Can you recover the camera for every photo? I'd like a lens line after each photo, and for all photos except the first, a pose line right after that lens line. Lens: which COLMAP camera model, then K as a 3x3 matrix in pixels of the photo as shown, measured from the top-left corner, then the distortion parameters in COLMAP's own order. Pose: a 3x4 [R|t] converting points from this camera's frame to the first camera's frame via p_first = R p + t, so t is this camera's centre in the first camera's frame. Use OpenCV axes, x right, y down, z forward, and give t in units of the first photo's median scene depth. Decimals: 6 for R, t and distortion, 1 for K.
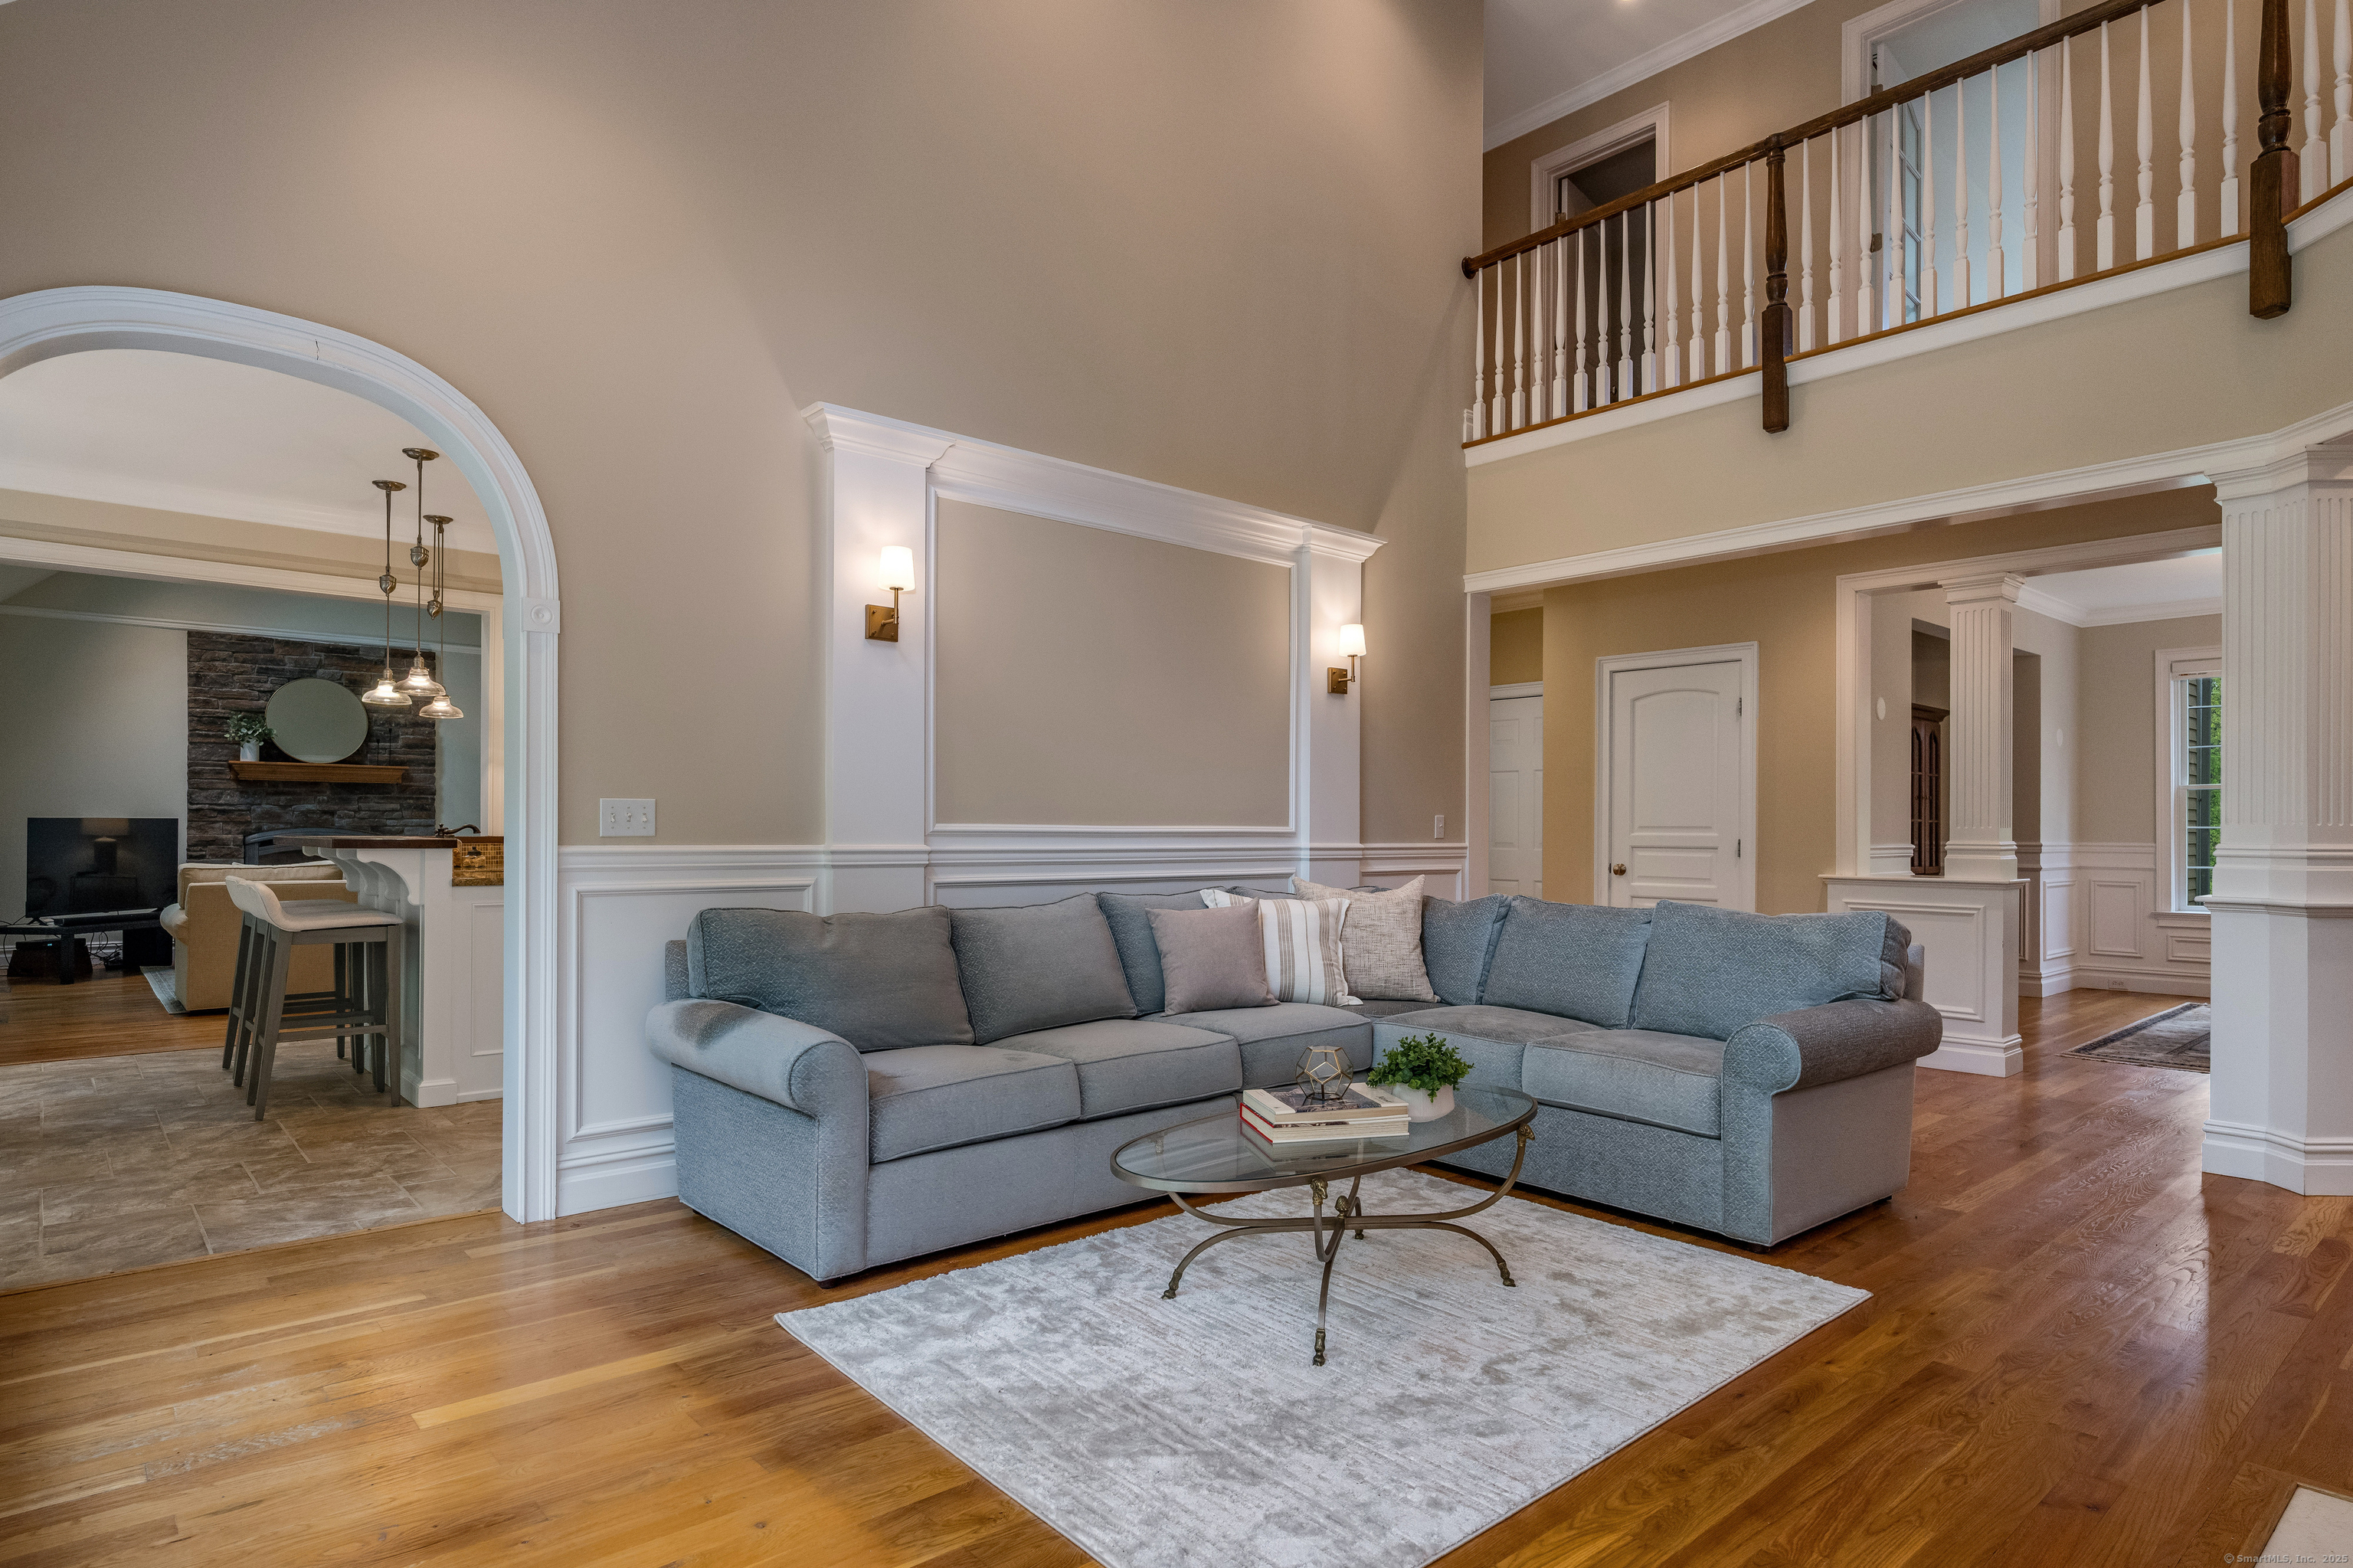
lens RADIAL K [[1268.7, 0, 1171.5], [0, 1268.7, 807.1], [0, 0, 1]] dist [0.000979, 0.000305]
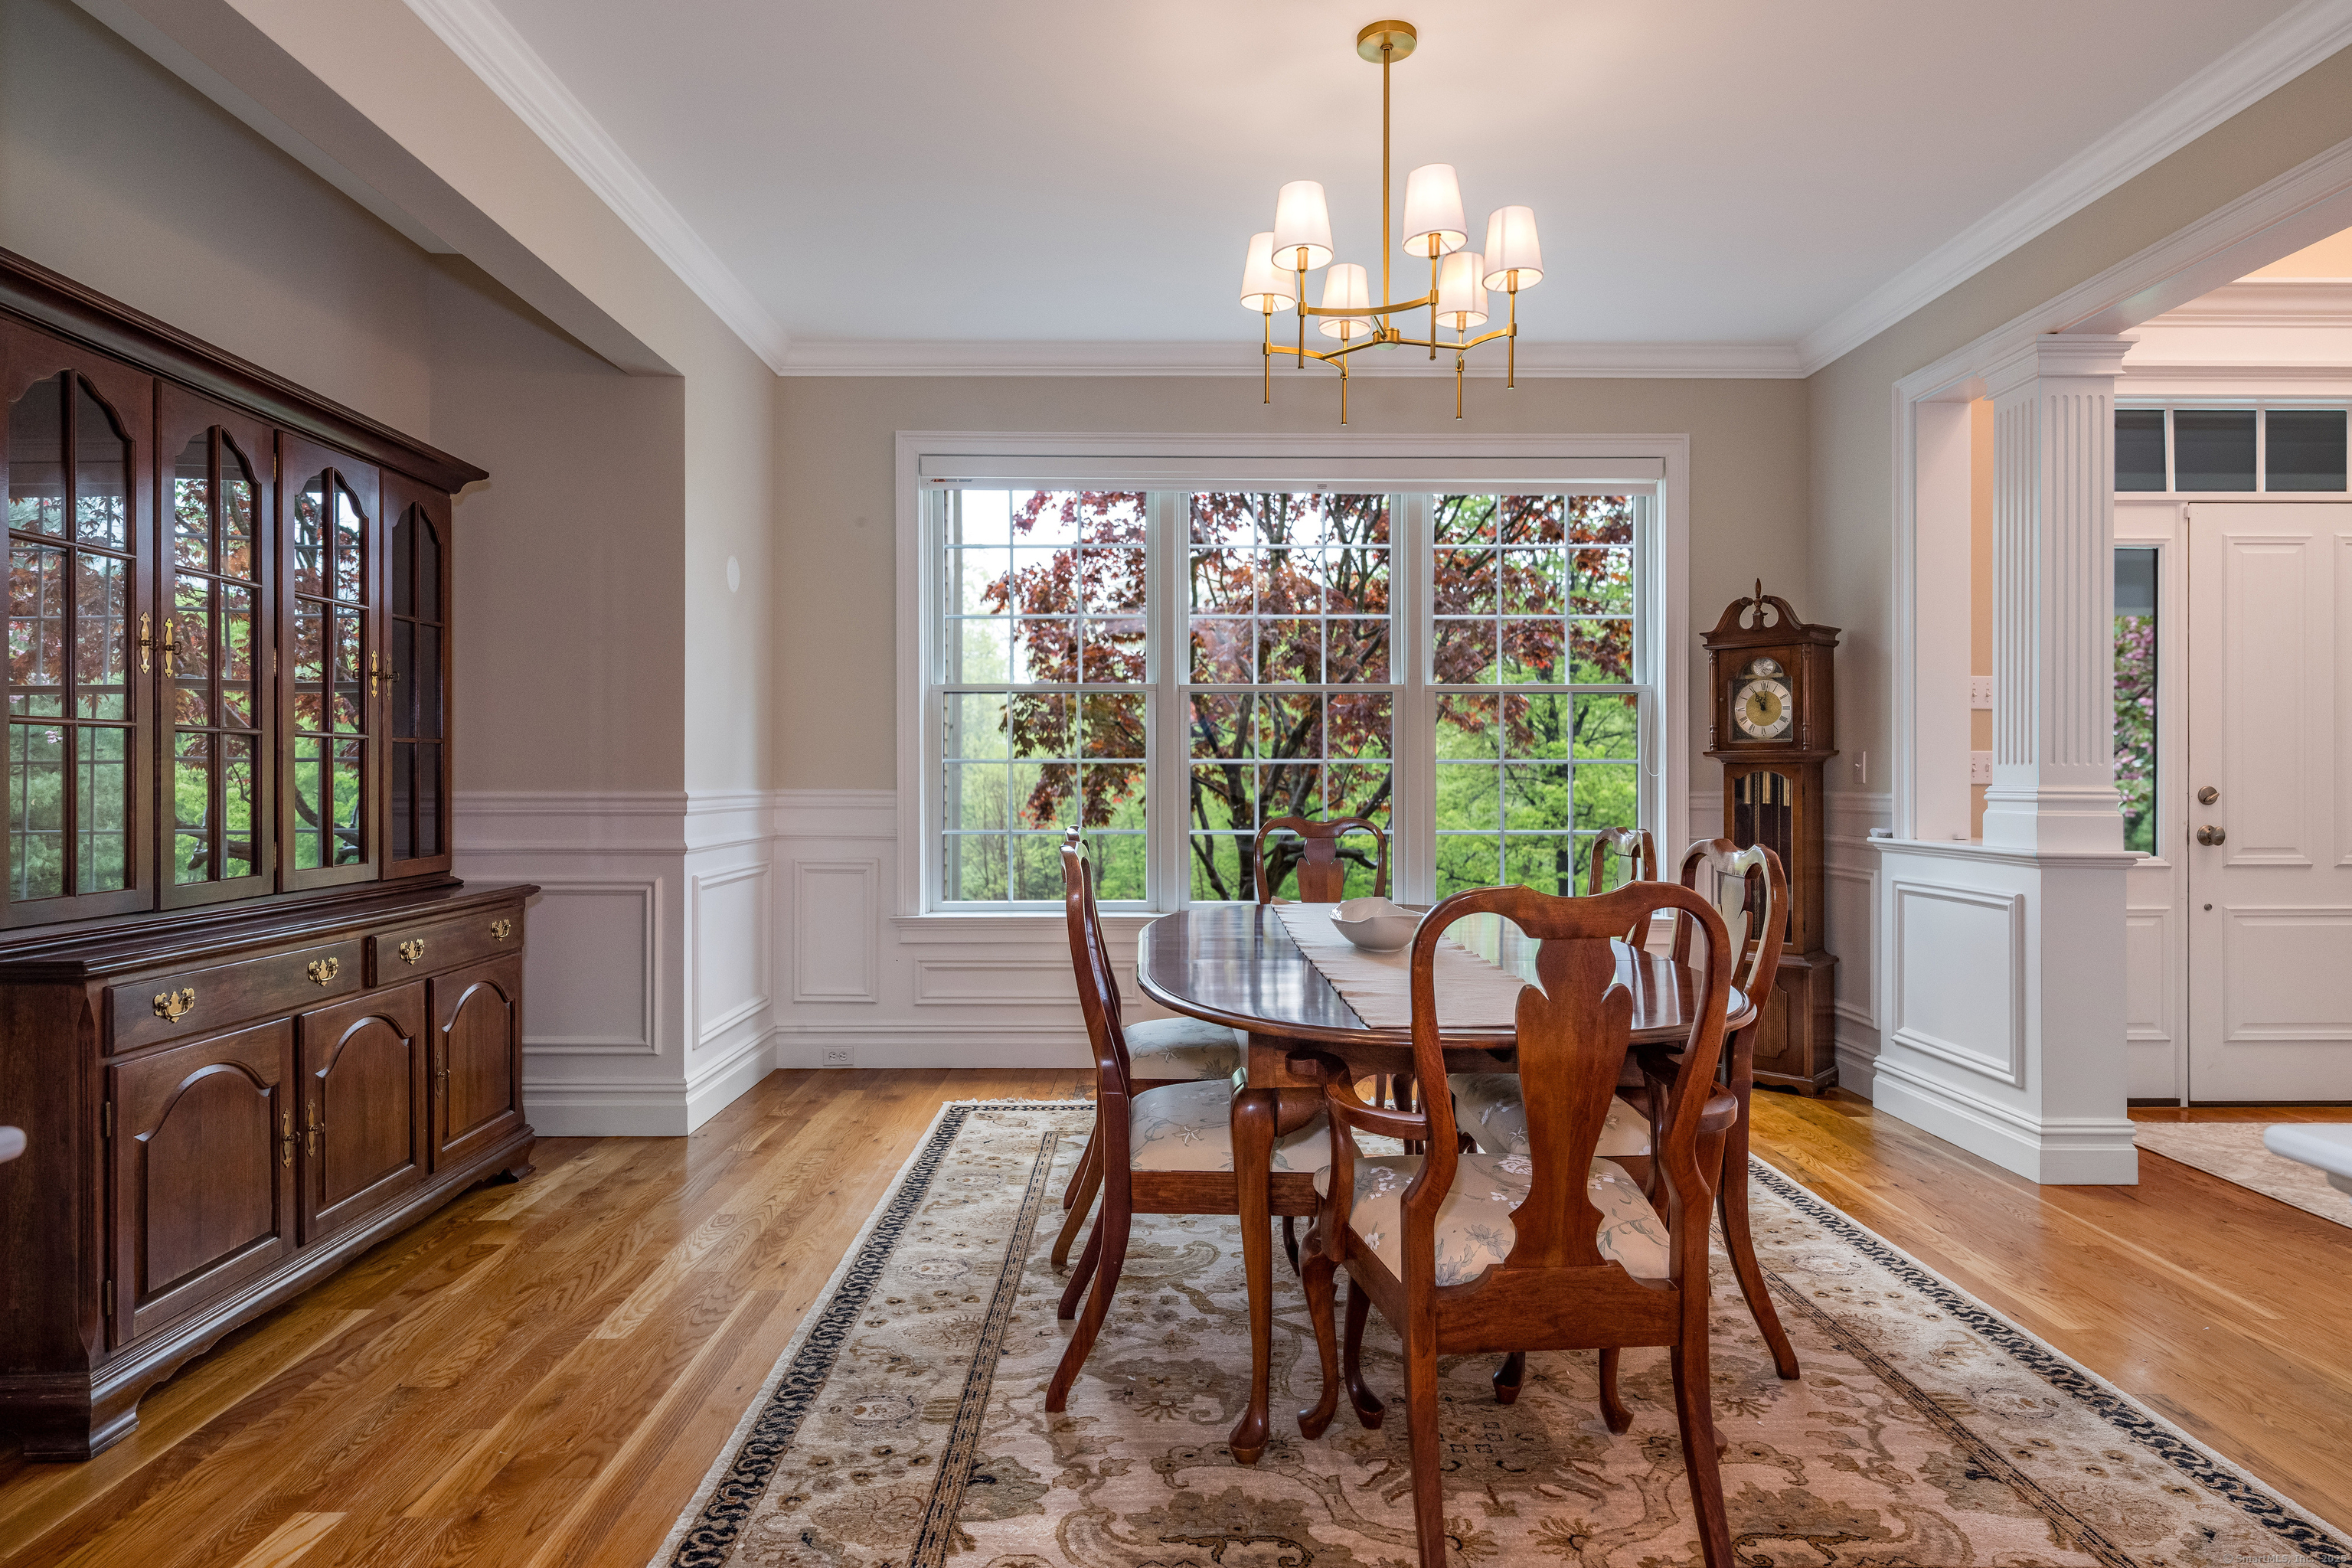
lens RADIAL K [[1253.3, 0, 1180.0], [0, 1253.3, 770.8], [0, 0, 1]] dist [0.000702, 0.000105]
pose [[0.653681, -0.003861, 0.756760, 0.451508], [-0.010856, 0.999836, 0.014478, 0.012376], [-0.756692, -0.017679, 0.653532, 0.563440]]
